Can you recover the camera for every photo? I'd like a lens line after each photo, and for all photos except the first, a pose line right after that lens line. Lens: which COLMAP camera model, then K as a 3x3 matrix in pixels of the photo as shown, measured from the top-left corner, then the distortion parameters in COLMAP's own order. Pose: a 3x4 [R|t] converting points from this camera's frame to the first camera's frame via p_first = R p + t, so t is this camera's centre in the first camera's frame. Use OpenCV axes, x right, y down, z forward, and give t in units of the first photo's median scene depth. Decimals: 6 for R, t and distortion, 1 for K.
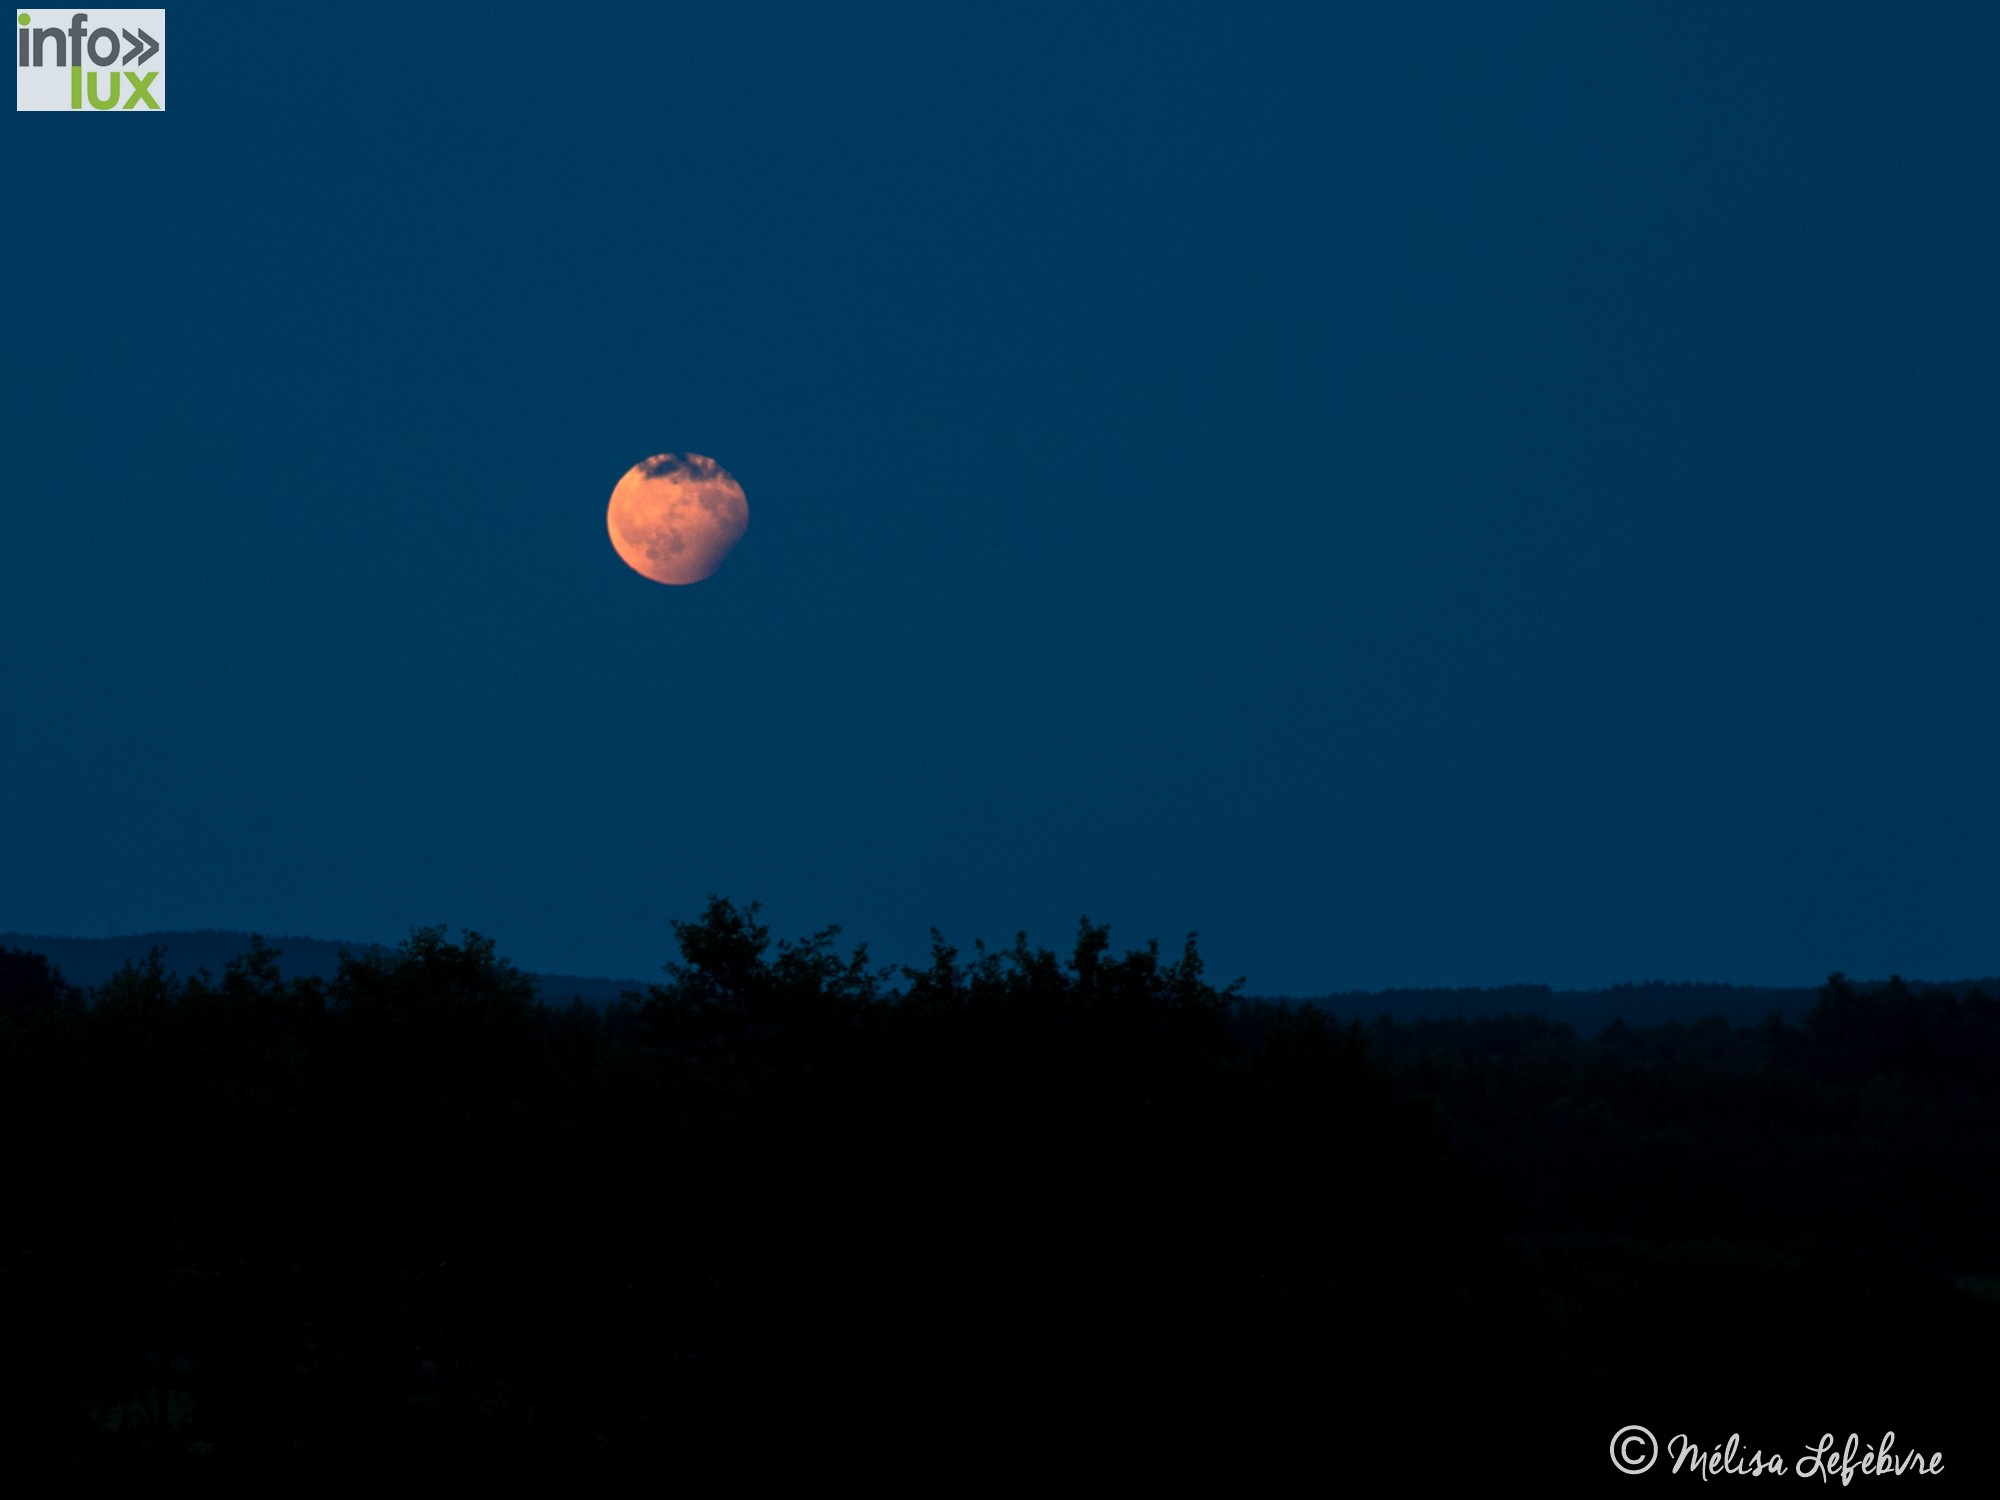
lens RADIAL K [[14565.6, 0, 887.0], [0, 14565.6, 616.4], [0, 0, 1]] dist [1.520511, 0.000000]
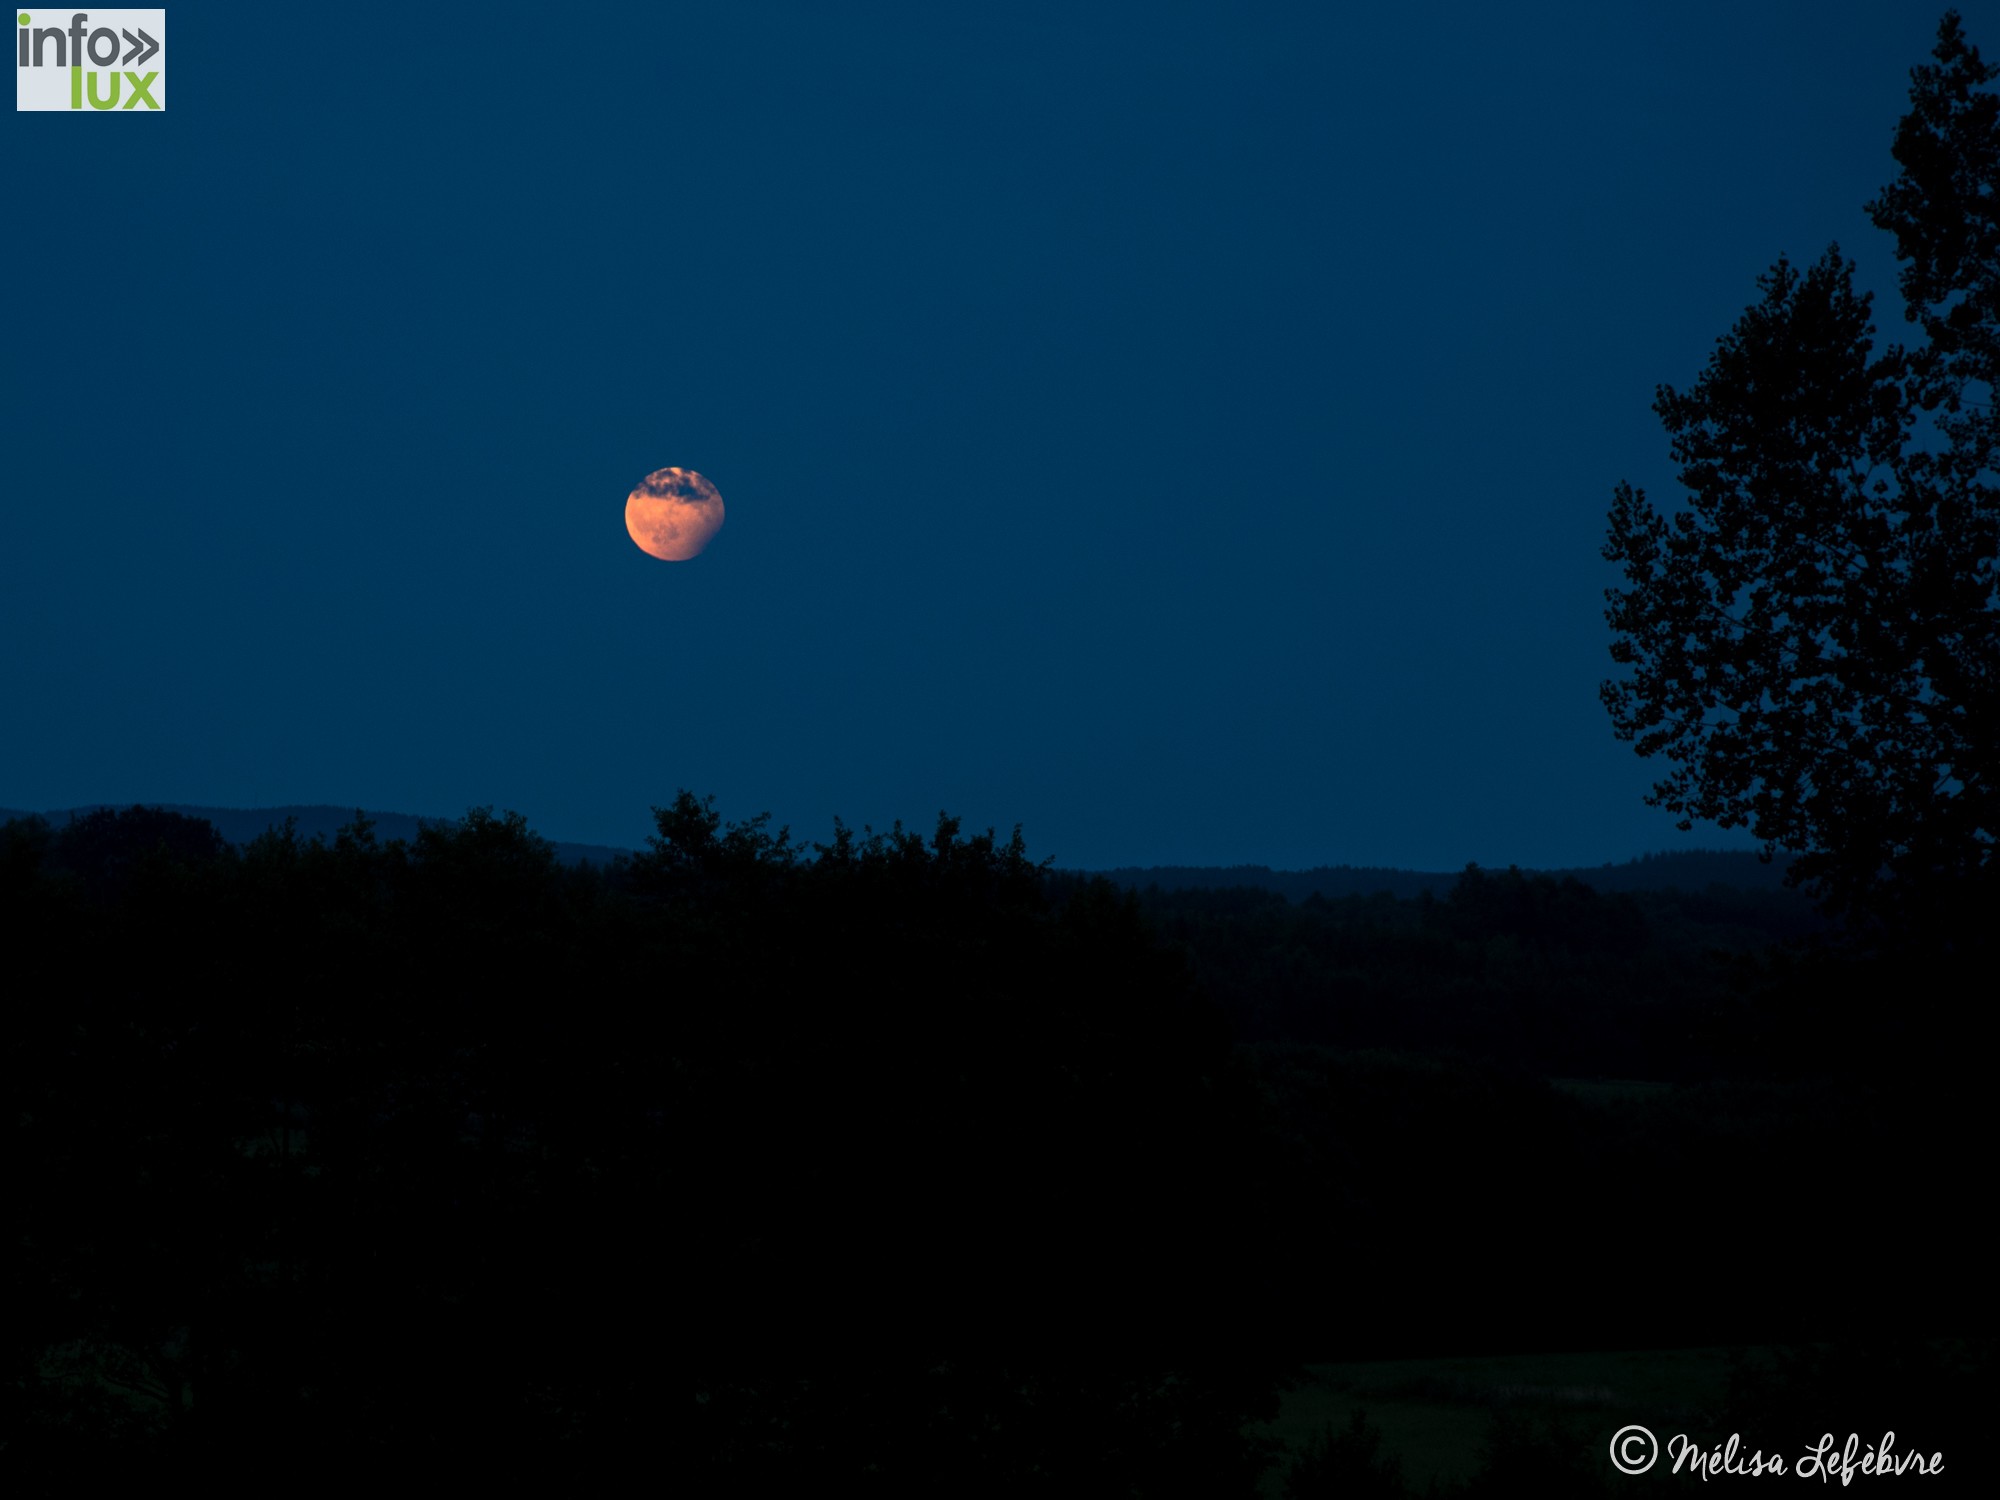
lens RADIAL K [[14565.6, 0, 867.8], [0, 14565.6, 705.3], [0, 0, 1]] dist [1.520511, 0.000000]
pose [[0.999737, 0.022896, 0.001264, 0.004241], [-0.022904, 0.999715, 0.006806, 0.000840], [-0.001107, -0.006833, 0.999976, -0.417778]]
